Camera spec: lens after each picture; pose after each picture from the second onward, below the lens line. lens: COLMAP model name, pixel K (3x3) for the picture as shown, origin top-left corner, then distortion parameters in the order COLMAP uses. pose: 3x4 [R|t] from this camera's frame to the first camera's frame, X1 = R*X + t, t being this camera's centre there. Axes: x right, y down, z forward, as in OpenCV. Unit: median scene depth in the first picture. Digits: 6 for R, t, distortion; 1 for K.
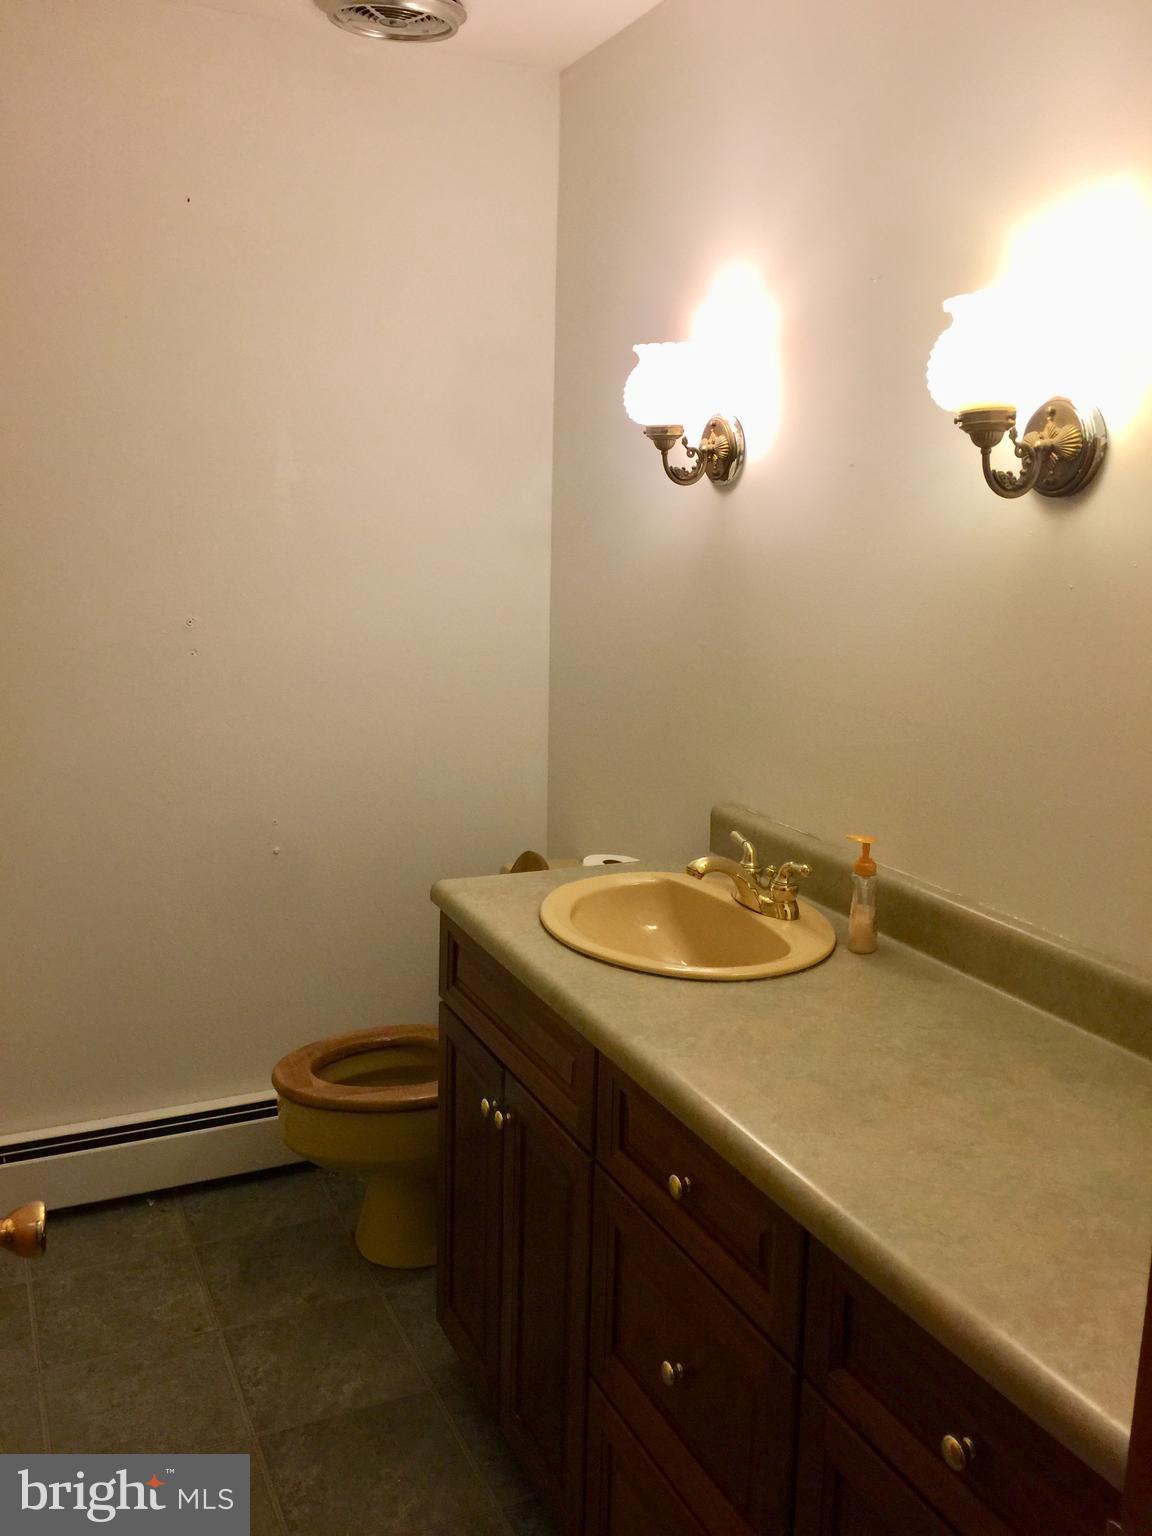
lens RADIAL K [[1320.8, 0, 583.4], [0, 1320.8, 764.5], [0, 0, 1]] dist [0.093217, -0.118867]
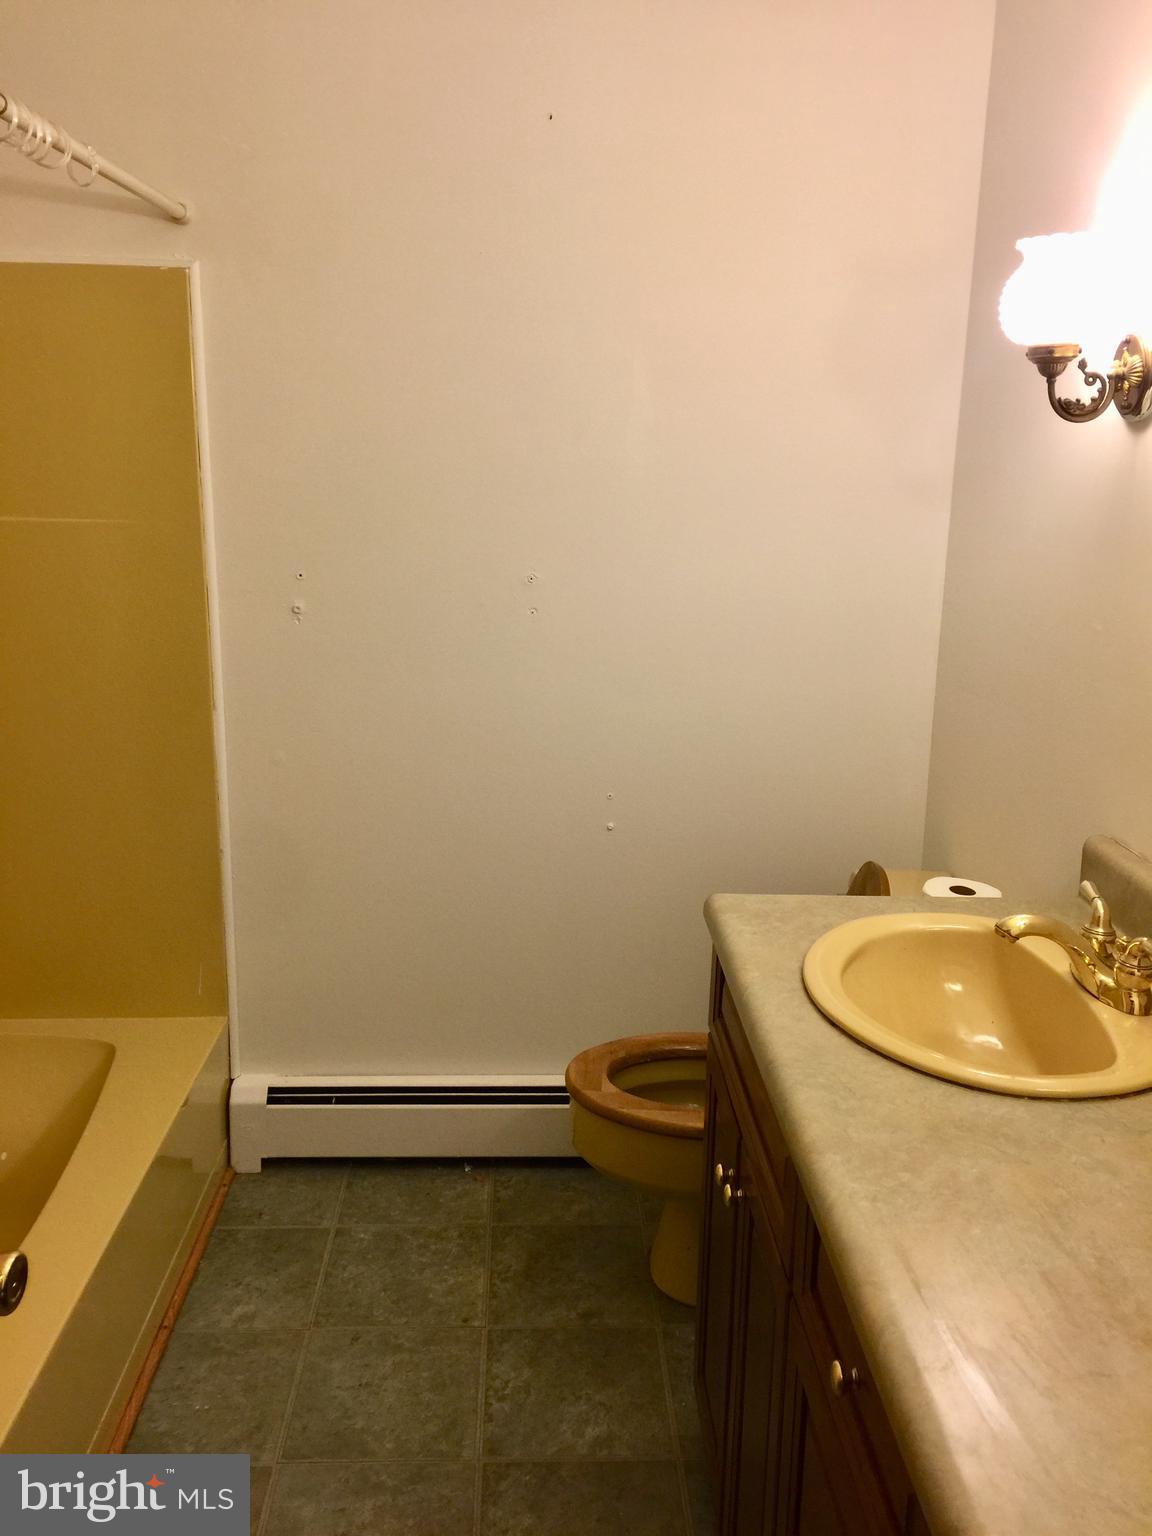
lens RADIAL K [[1320.8, 0, 579.1], [0, 1320.8, 767.7], [0, 0, 1]] dist [0.093217, -0.118867]
pose [[0.921284, 0.088596, -0.378664, 0.121231], [-0.072346, 0.995752, 0.056960, -0.034601], [0.382102, -0.025082, 0.923780, 0.167890]]
